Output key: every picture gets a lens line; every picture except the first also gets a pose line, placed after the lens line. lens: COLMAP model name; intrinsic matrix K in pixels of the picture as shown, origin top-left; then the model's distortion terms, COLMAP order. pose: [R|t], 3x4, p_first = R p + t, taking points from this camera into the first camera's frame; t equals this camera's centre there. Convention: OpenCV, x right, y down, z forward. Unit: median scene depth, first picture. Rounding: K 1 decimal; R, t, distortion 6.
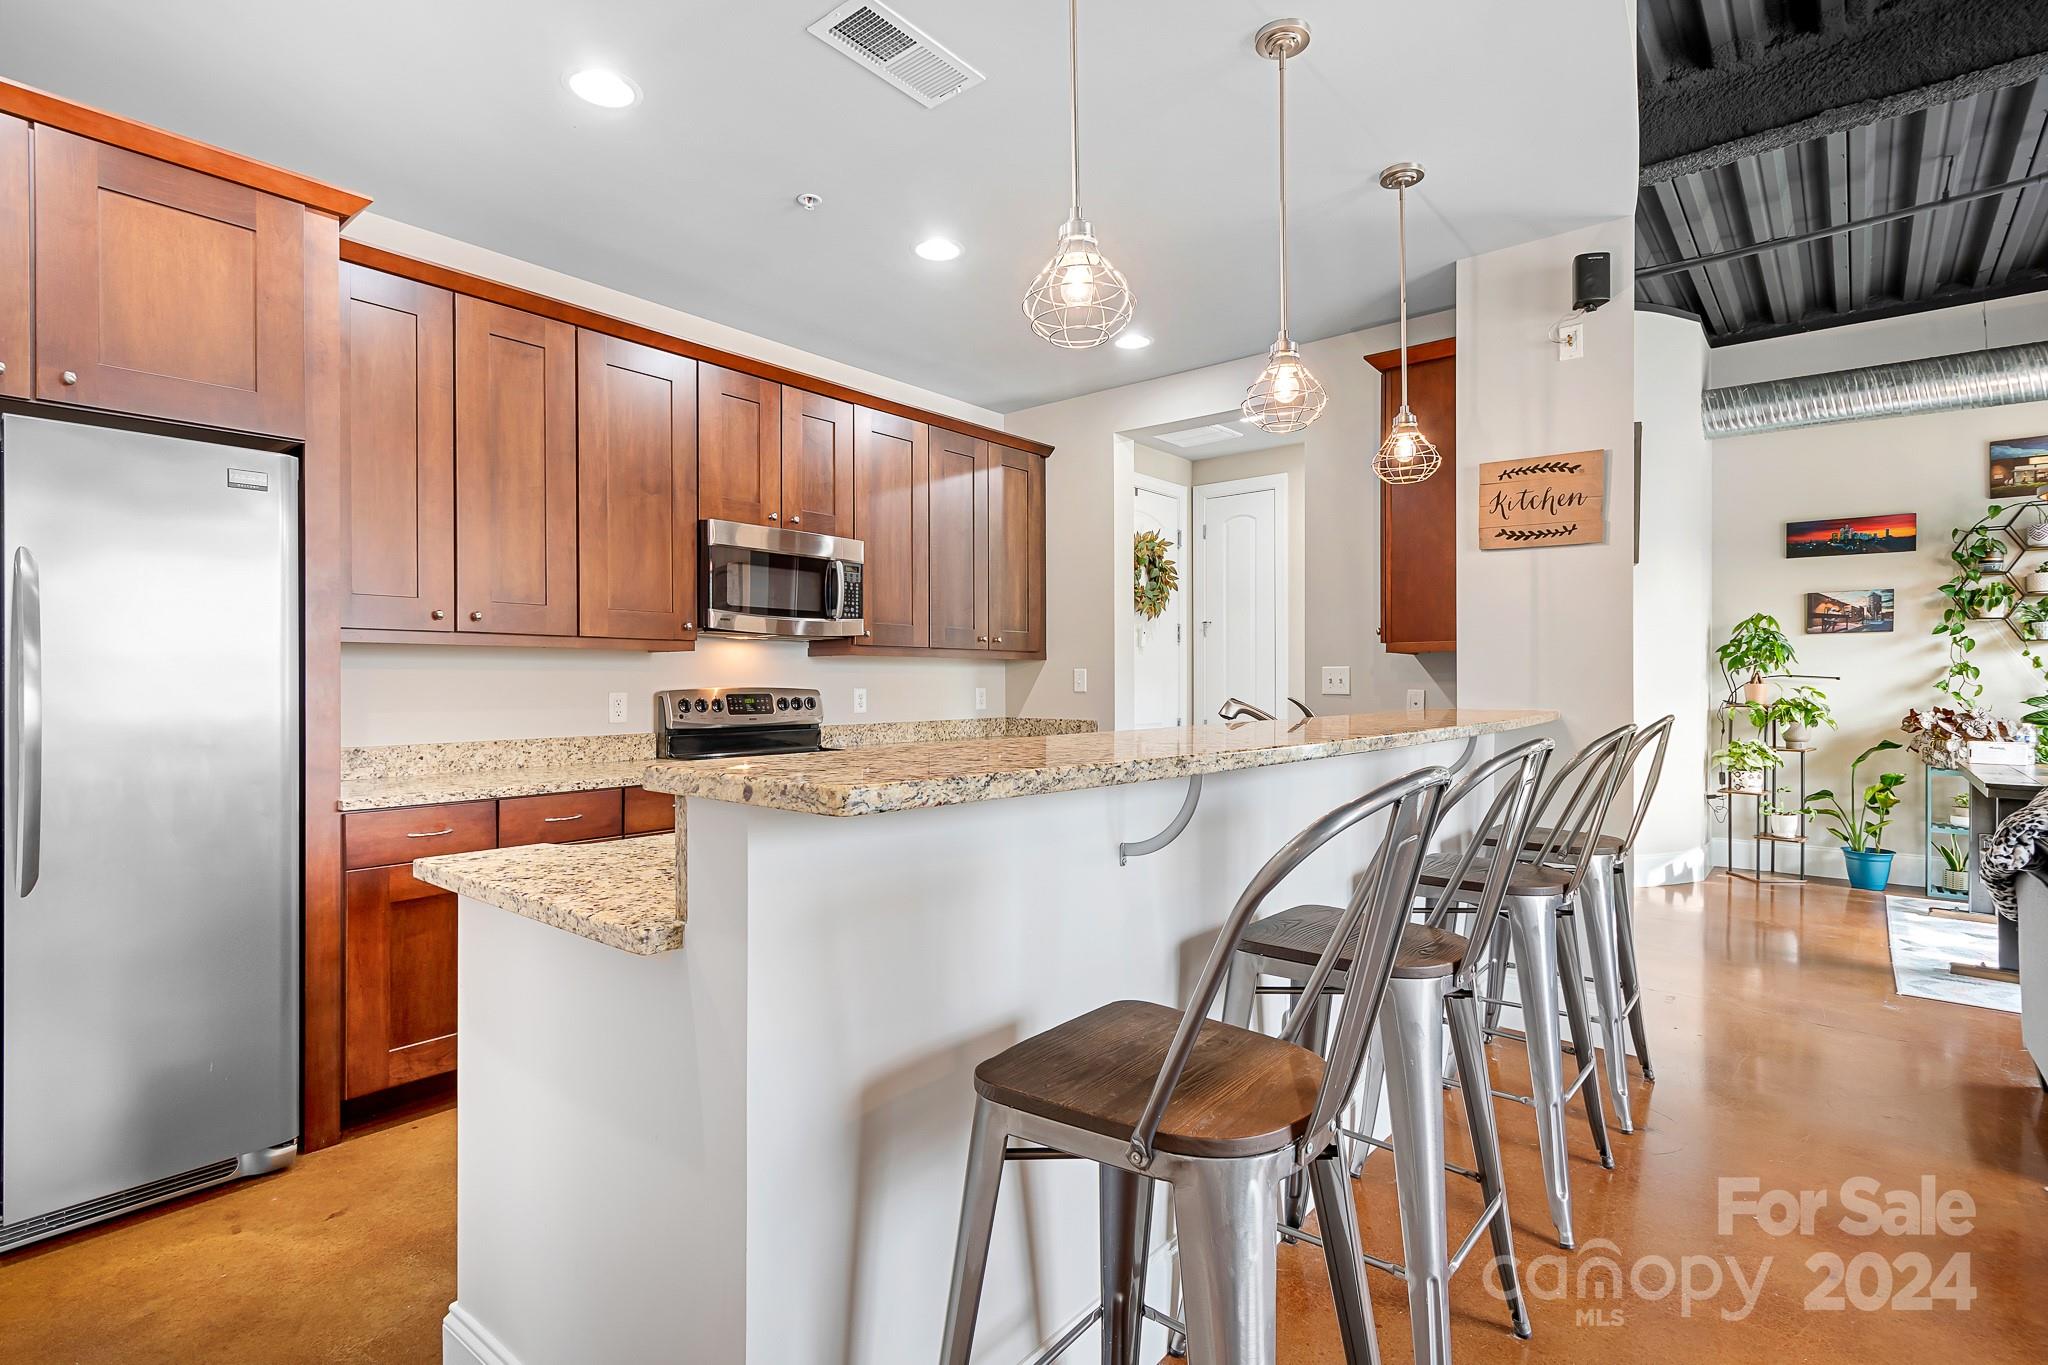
lens RADIAL K [[983.5, 0, 1032.7], [0, 983.5, 687.2], [0, 0, 1]] dist [0.003418, -0.000893]
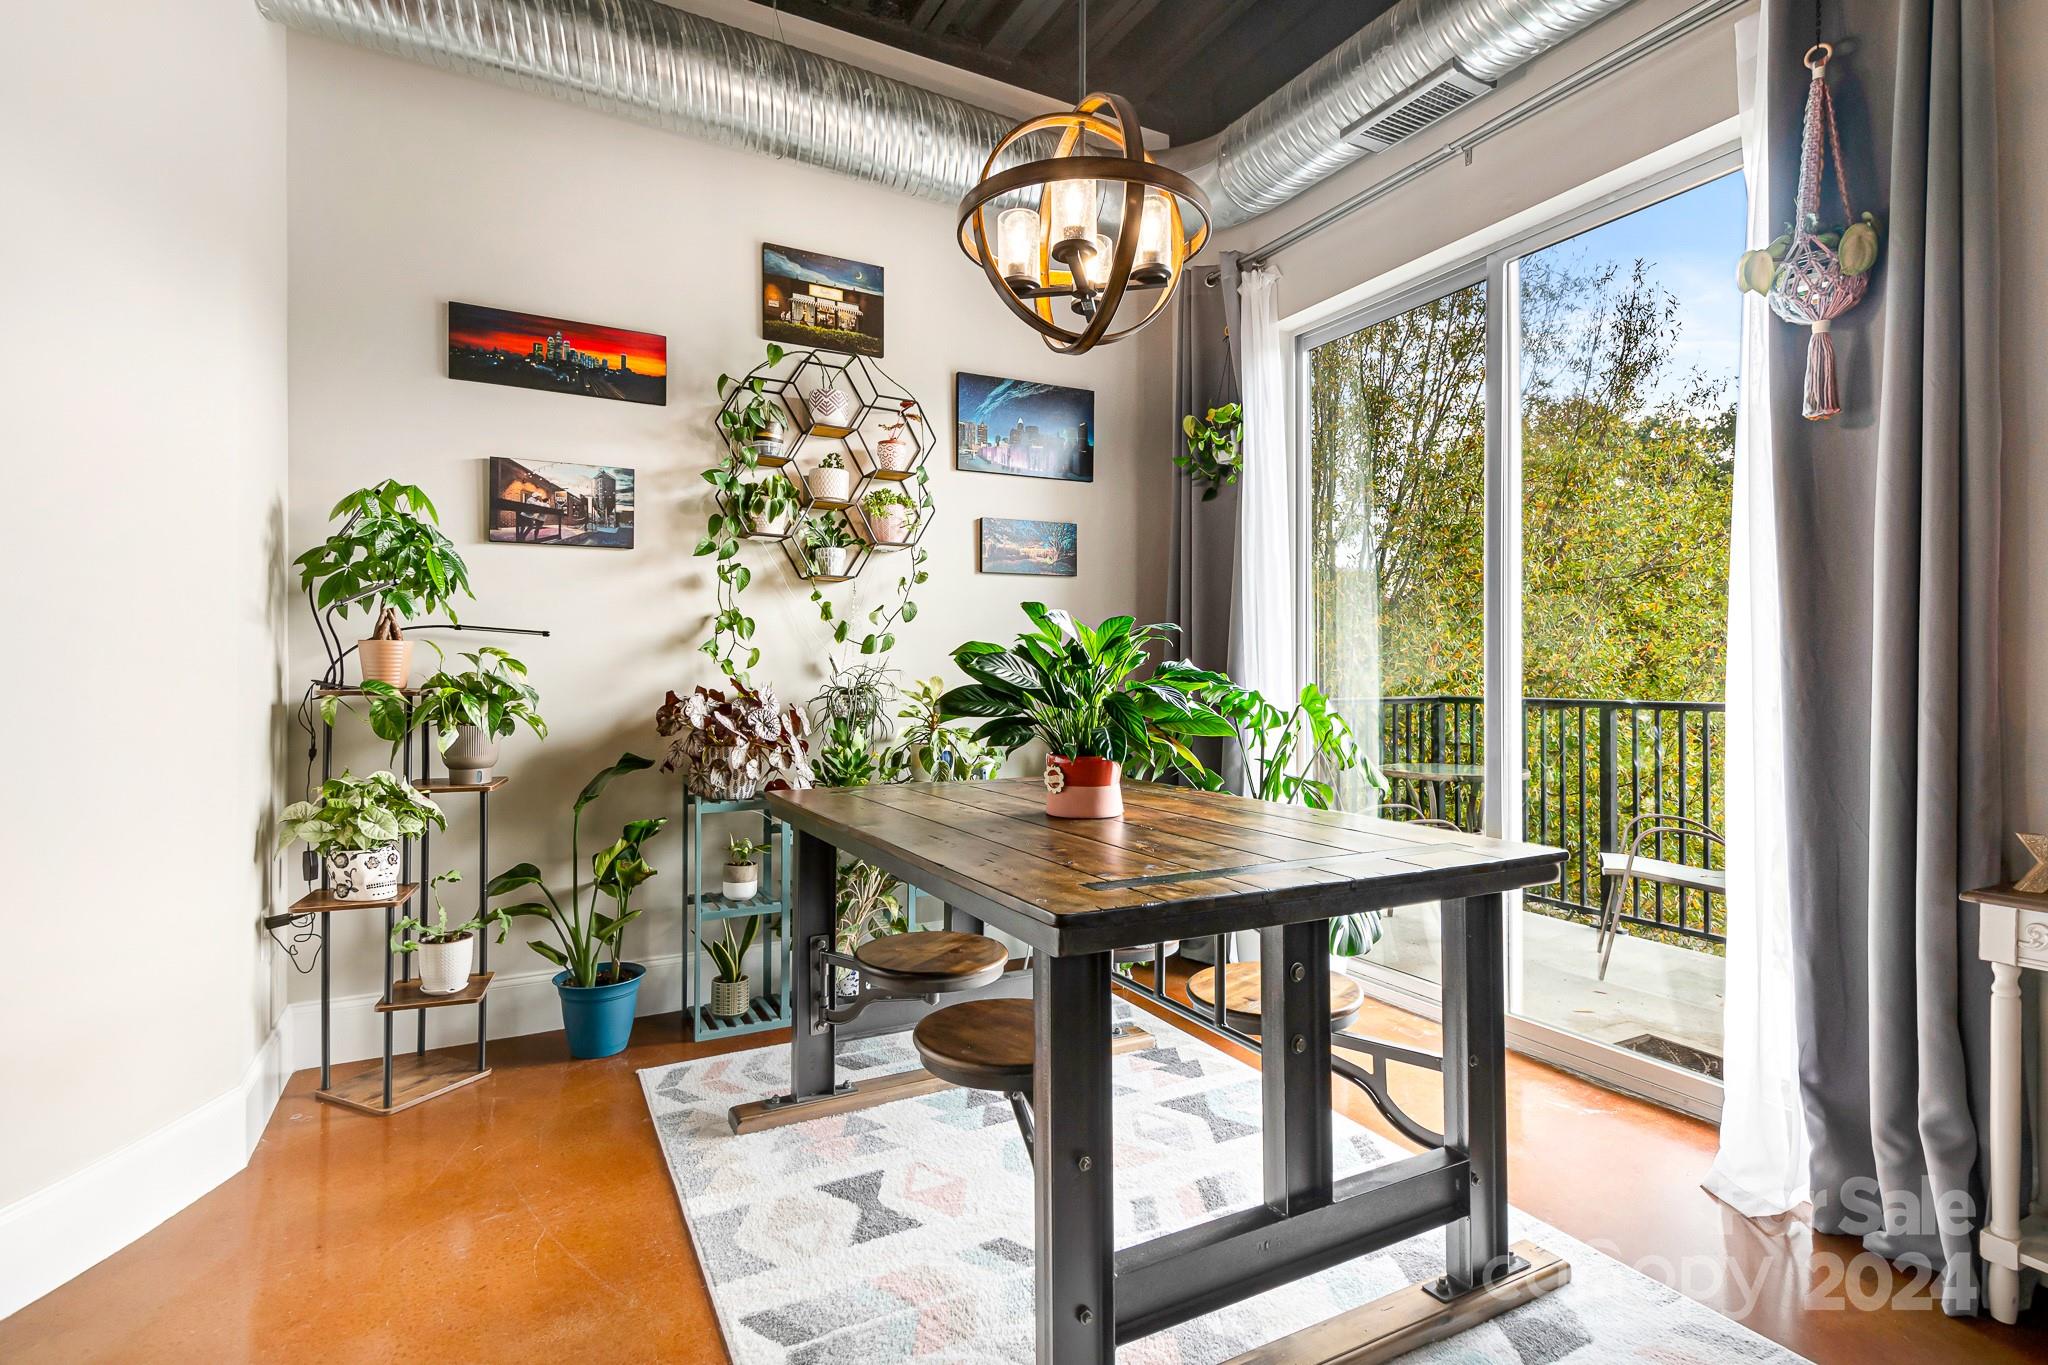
lens RADIAL K [[1015.1, 0, 1049.5], [0, 1015.1, 663.5], [0, 0, 1]] dist [0.031072, -0.025973]
pose [[0.368127, 0.005801, 0.929757, 0.436396], [0.004763, 0.999956, -0.008125, 0.011986], [-0.929763, 0.007420, 0.368083, 0.580441]]
